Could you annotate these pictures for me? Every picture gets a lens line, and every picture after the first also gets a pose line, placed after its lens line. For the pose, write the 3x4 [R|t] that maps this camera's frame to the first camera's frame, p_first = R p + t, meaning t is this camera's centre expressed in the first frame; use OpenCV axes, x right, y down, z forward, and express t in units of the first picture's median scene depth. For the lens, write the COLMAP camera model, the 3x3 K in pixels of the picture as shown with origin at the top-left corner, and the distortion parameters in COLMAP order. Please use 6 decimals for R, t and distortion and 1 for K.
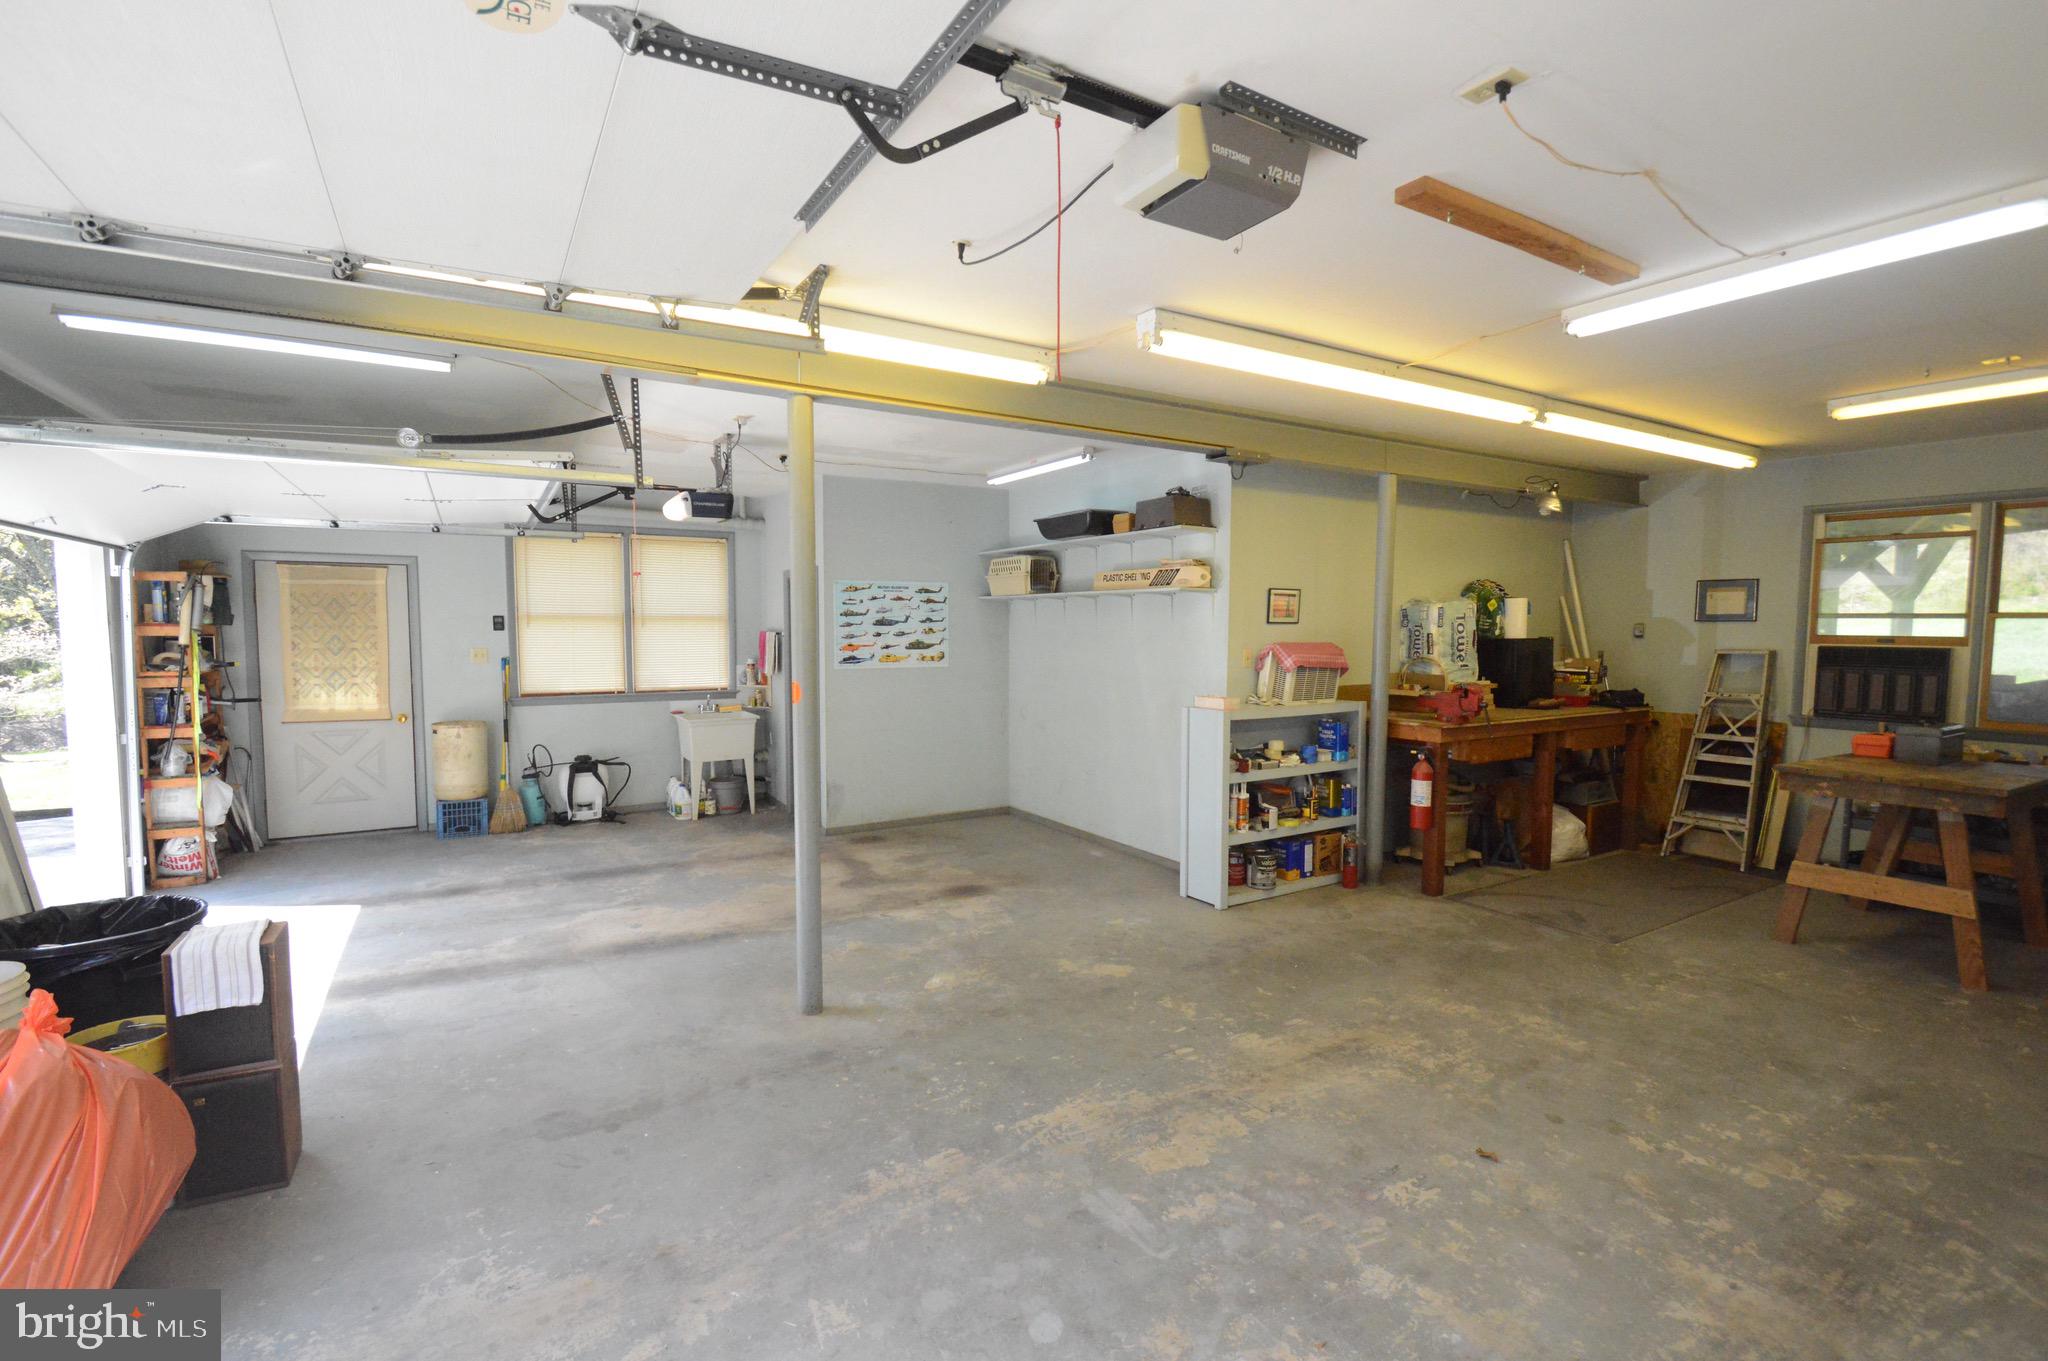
lens RADIAL K [[908.1, 0, 1014.6], [0, 908.1, 687.8], [0, 0, 1]] dist [0.015127, -0.017123]
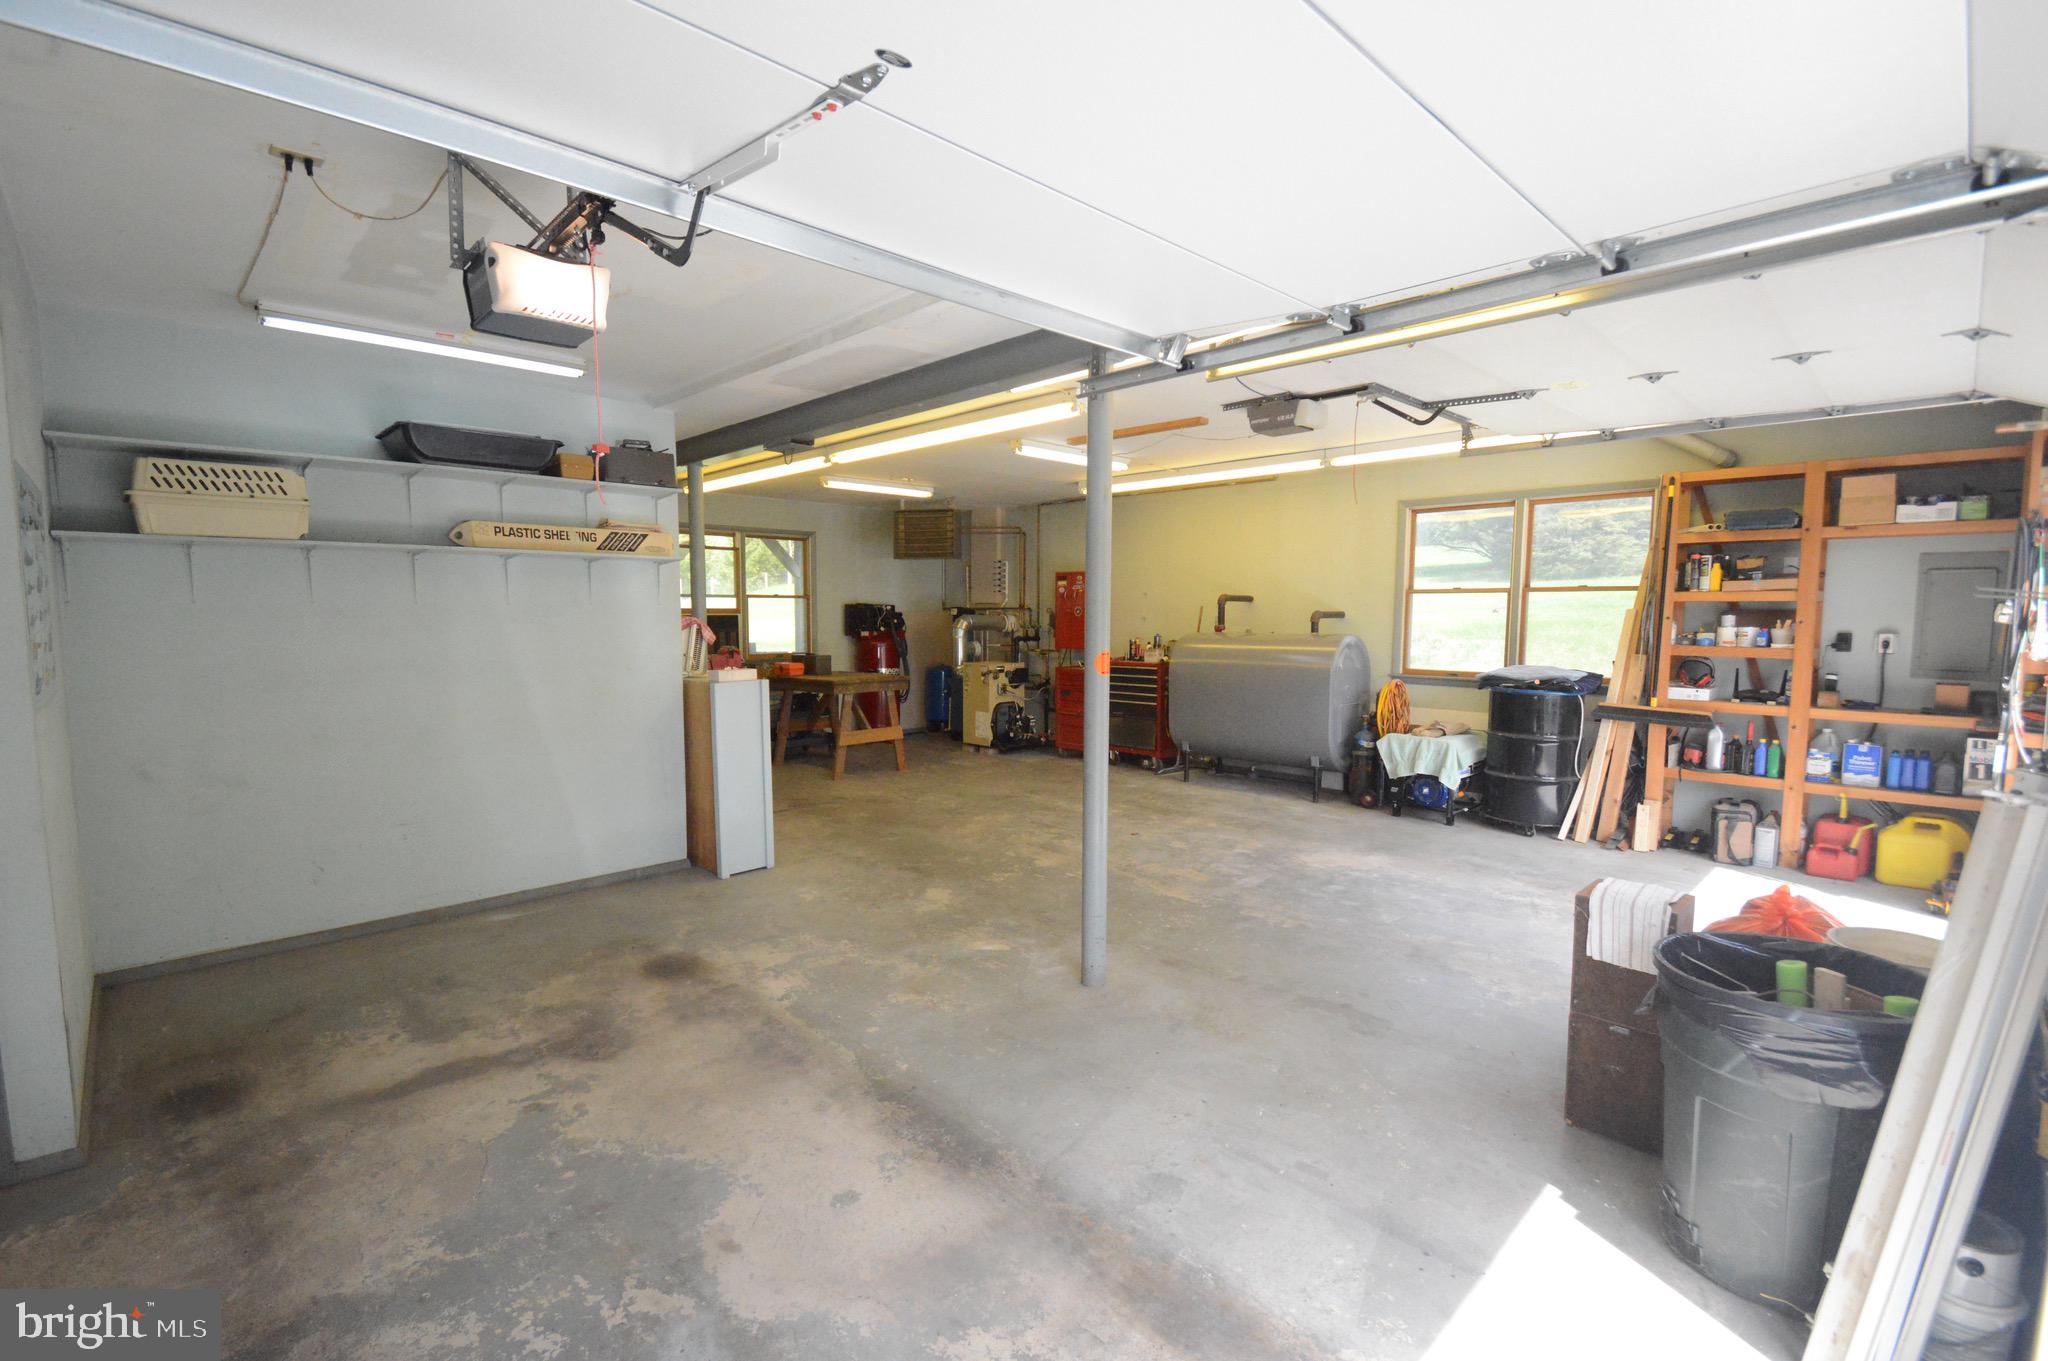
lens RADIAL K [[892.6, 0, 1011.5], [0, 892.6, 681.5], [0, 0, 1]] dist [0.000542, 0.000058]
pose [[-0.216241, -0.082299, 0.972865, -0.790716], [0.066223, 0.992910, 0.098715, -0.052676], [-0.974092, 0.085772, -0.209258, 0.885077]]
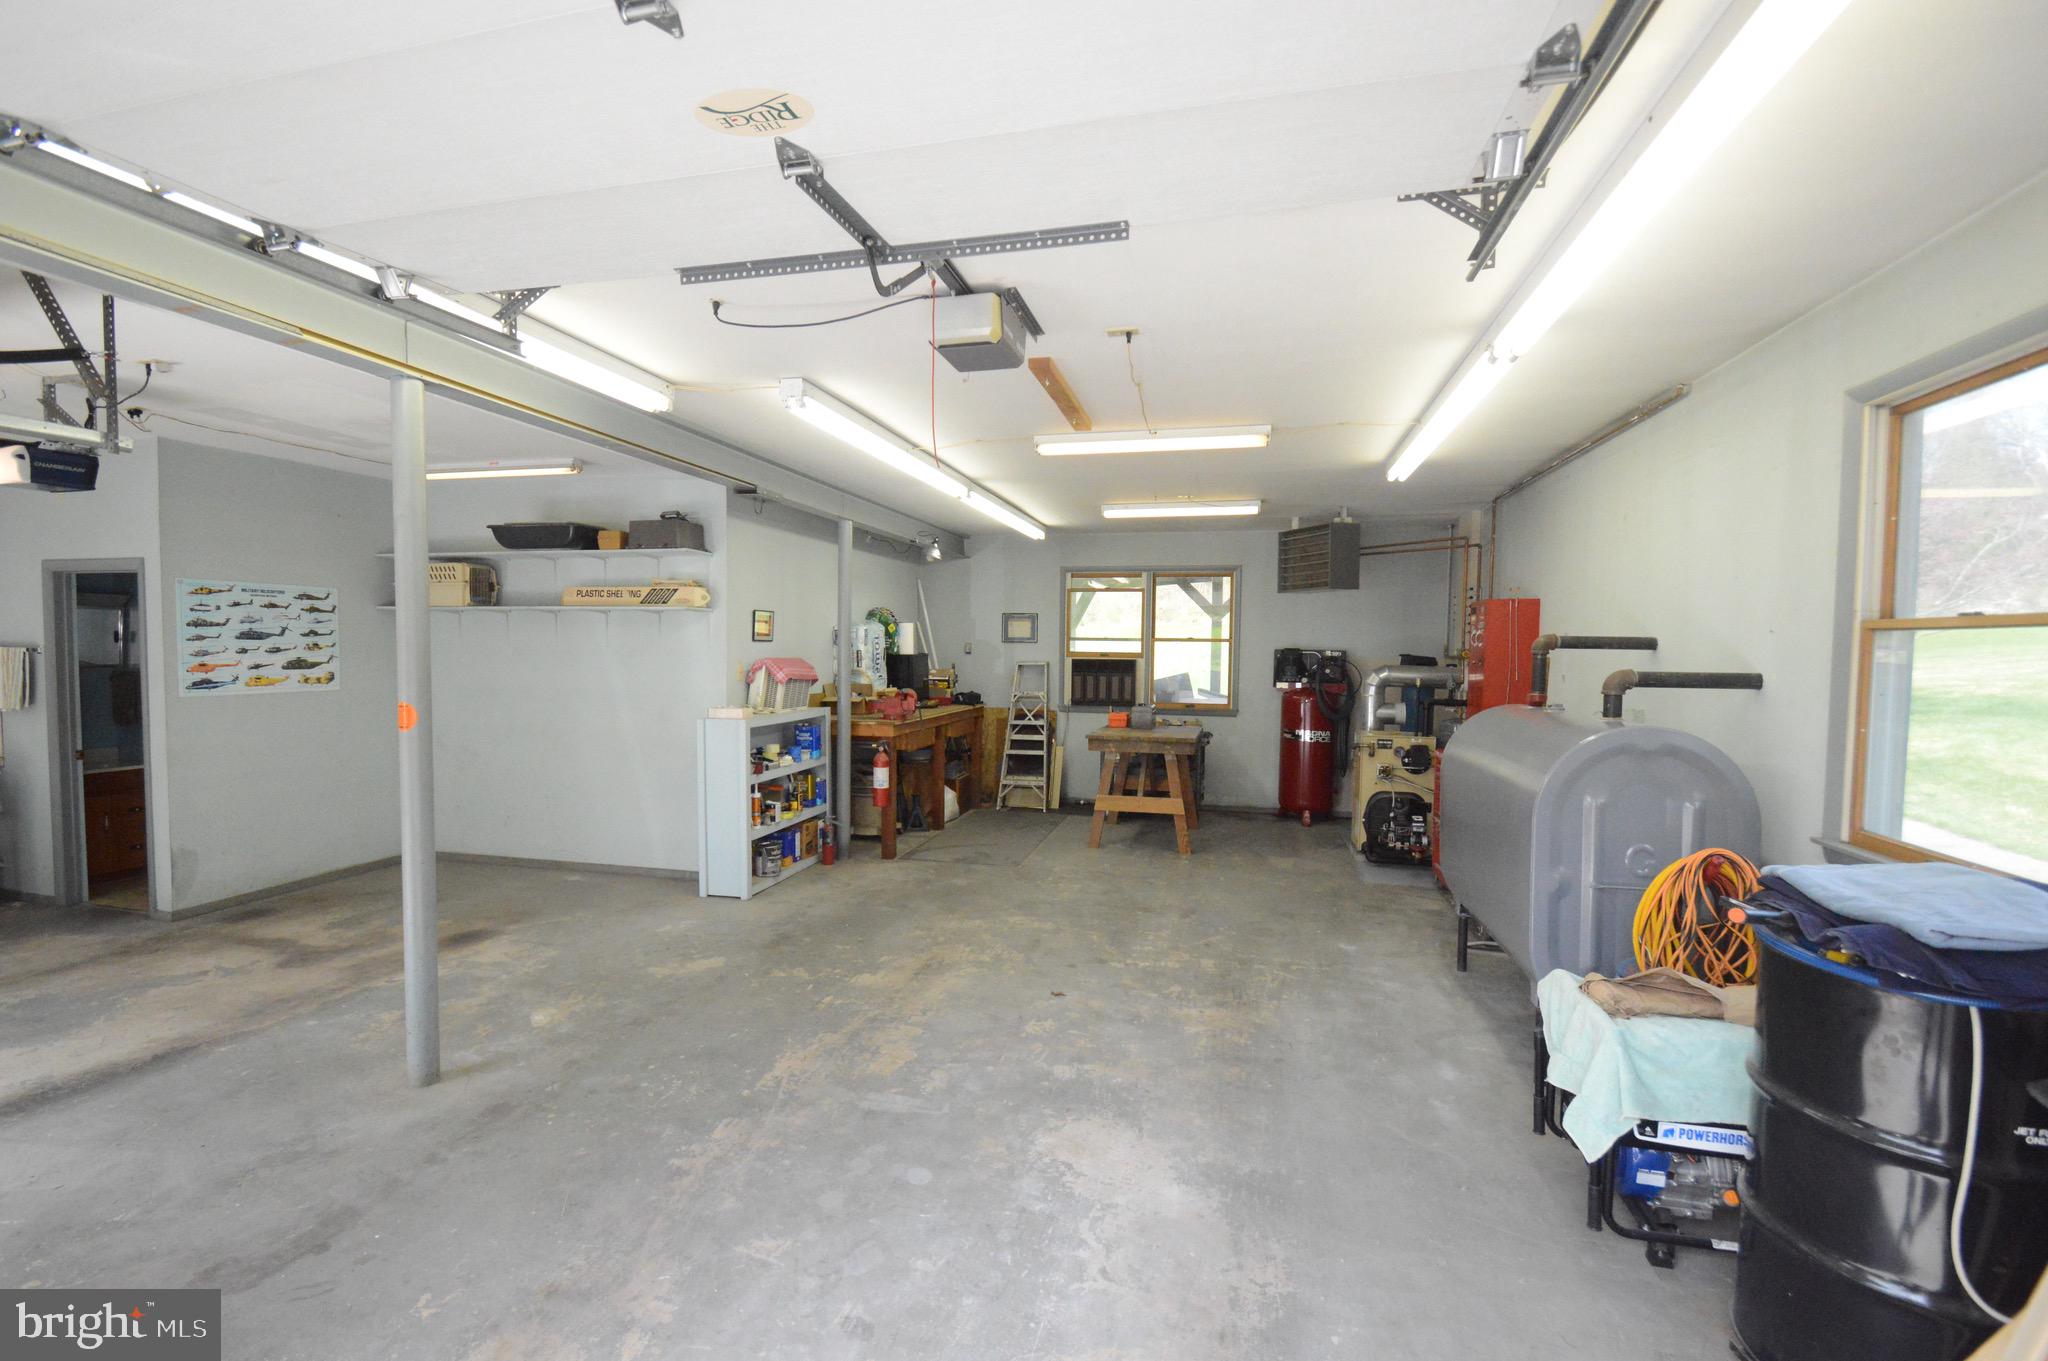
lens RADIAL K [[908.1, 0, 1014.6], [0, 908.1, 687.8], [0, 0, 1]] dist [0.015127, -0.017123]
pose [[0.710950, -0.027659, 0.702698, -0.297638], [0.041053, 0.999155, -0.002207, 0.002258], [-0.702043, 0.030418, 0.711485, -0.020942]]
